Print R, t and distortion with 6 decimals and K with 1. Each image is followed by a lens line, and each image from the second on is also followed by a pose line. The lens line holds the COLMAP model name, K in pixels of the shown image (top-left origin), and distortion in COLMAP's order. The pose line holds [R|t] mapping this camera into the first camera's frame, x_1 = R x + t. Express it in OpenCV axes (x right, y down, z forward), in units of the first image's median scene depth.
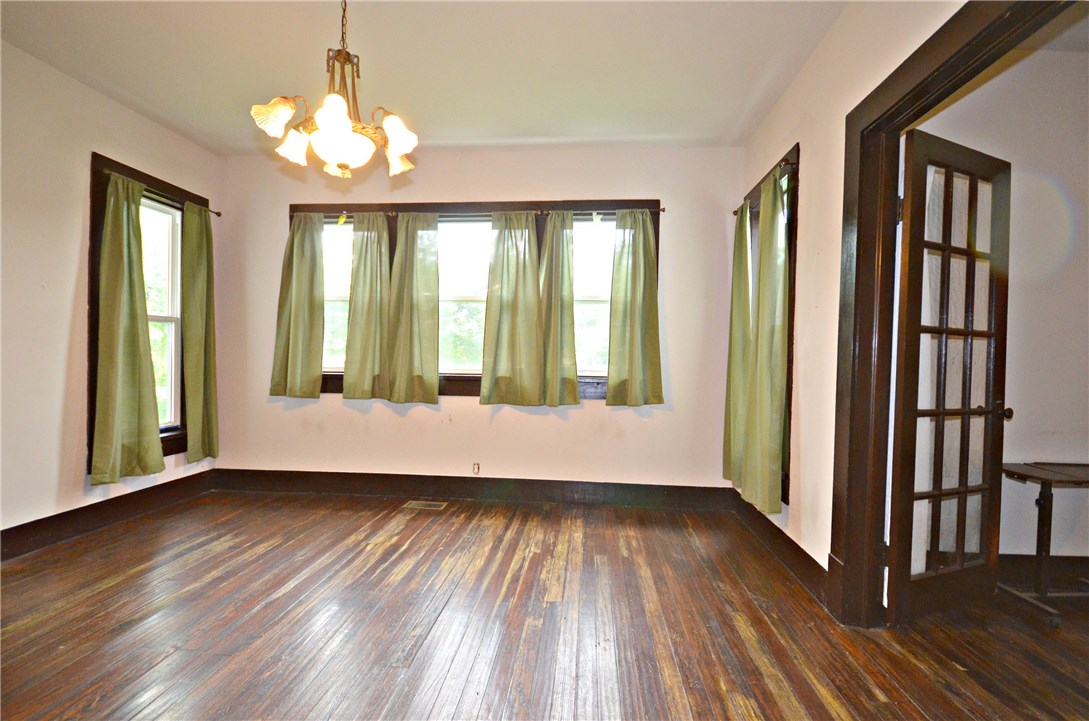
lens RADIAL K [[477.7, 0, 546.6], [0, 477.7, 366.2], [0, 0, 1]] dist [0.003795, 0.000608]
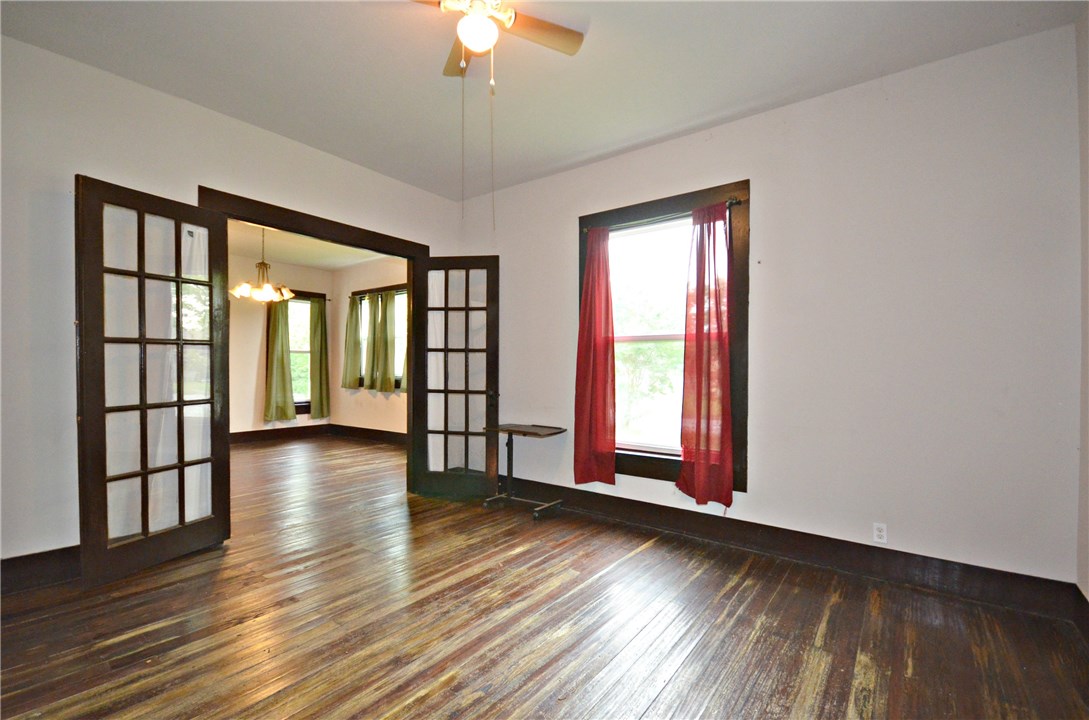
lens RADIAL K [[477.7, 0, 551.0], [0, 477.7, 365.3], [0, 0, 1]] dist [0.003795, 0.000608]
pose [[0.844673, -0.023870, -0.534751, 1.450675], [0.016861, 0.999696, -0.017991, 0.018630], [0.535018, 0.006180, 0.844818, -0.276157]]
